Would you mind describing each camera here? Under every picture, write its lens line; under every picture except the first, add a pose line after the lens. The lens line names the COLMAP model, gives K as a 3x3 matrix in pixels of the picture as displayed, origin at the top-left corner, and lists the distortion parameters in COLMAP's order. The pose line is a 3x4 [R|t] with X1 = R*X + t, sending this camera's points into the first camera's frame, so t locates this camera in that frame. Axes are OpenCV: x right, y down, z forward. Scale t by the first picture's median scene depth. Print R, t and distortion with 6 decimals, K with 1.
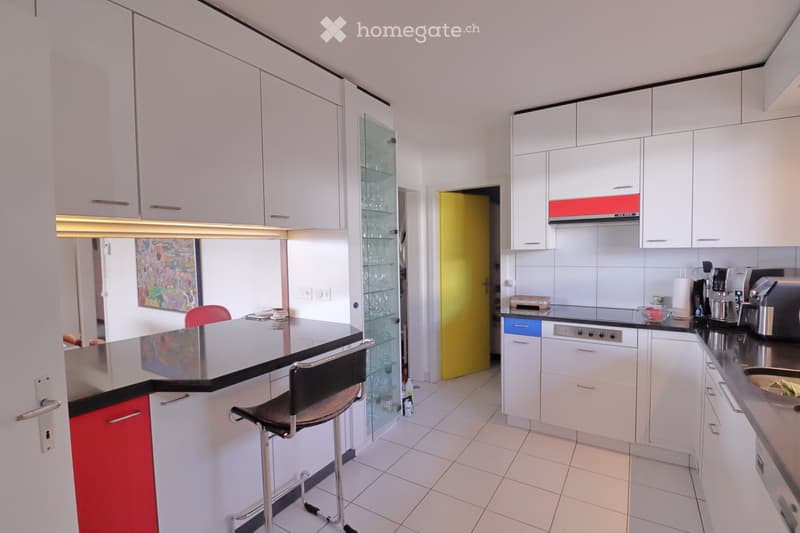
lens RADIAL K [[375.6, 0, 400.0], [0, 375.6, 266.5], [0, 0, 1]] dist [-0.000134, -0.000011]
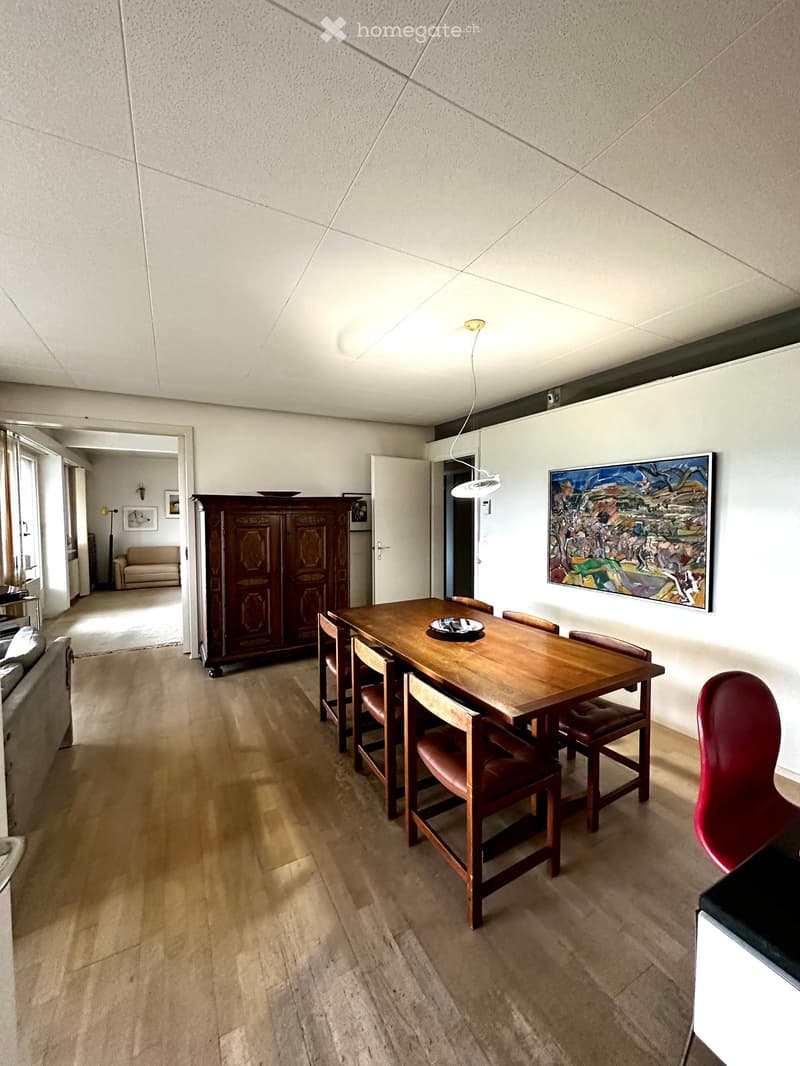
lens RADIAL K [[422.4, 0, 400.0], [0, 422.4, 533.0], [0, 0, 1]] dist [-0.000808, -0.000082]
pose [[0.876686, 0.036171, -0.479702, -0.598846], [-0.032878, 0.999343, 0.015267, 0.003201], [0.479939, 0.002387, 0.877299, 0.114507]]
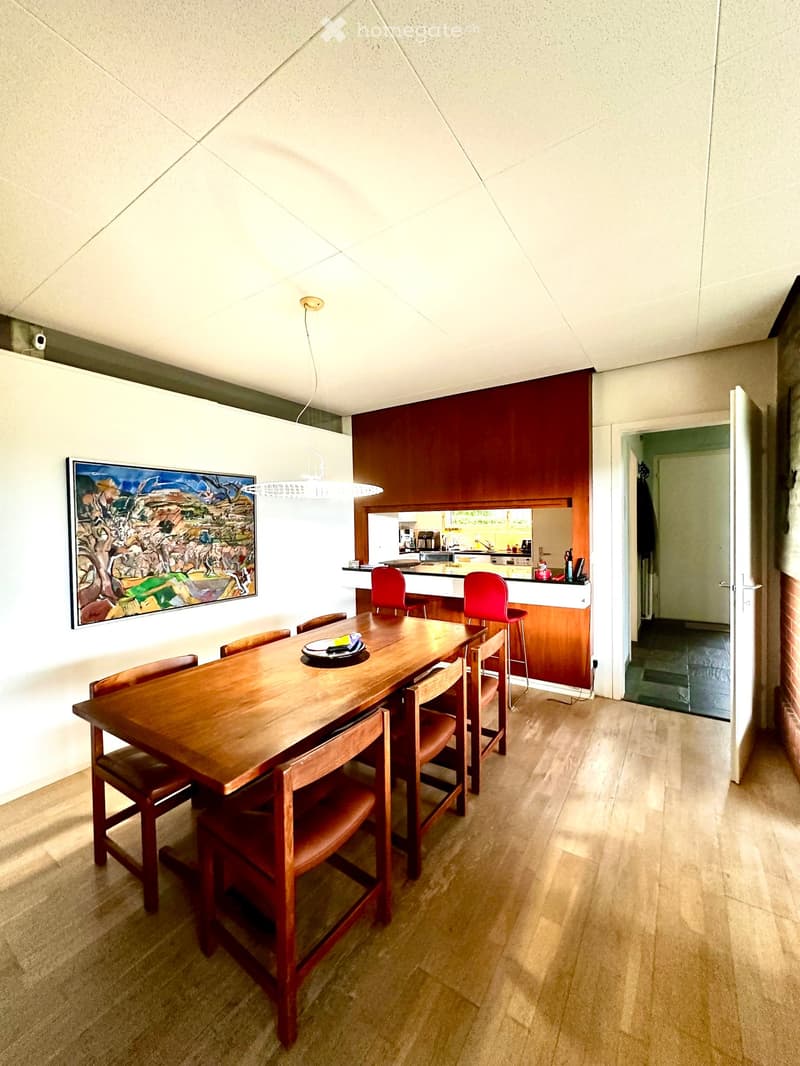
lens RADIAL K [[422.4, 0, 400.0], [0, 422.4, 533.0], [0, 0, 1]] dist [-0.000808, -0.000082]
pose [[0.015921, -0.007272, 0.999847, -1.351381], [0.064501, 0.997898, 0.006231, 0.004786], [-0.997791, 0.064392, 0.016357, 0.600916]]
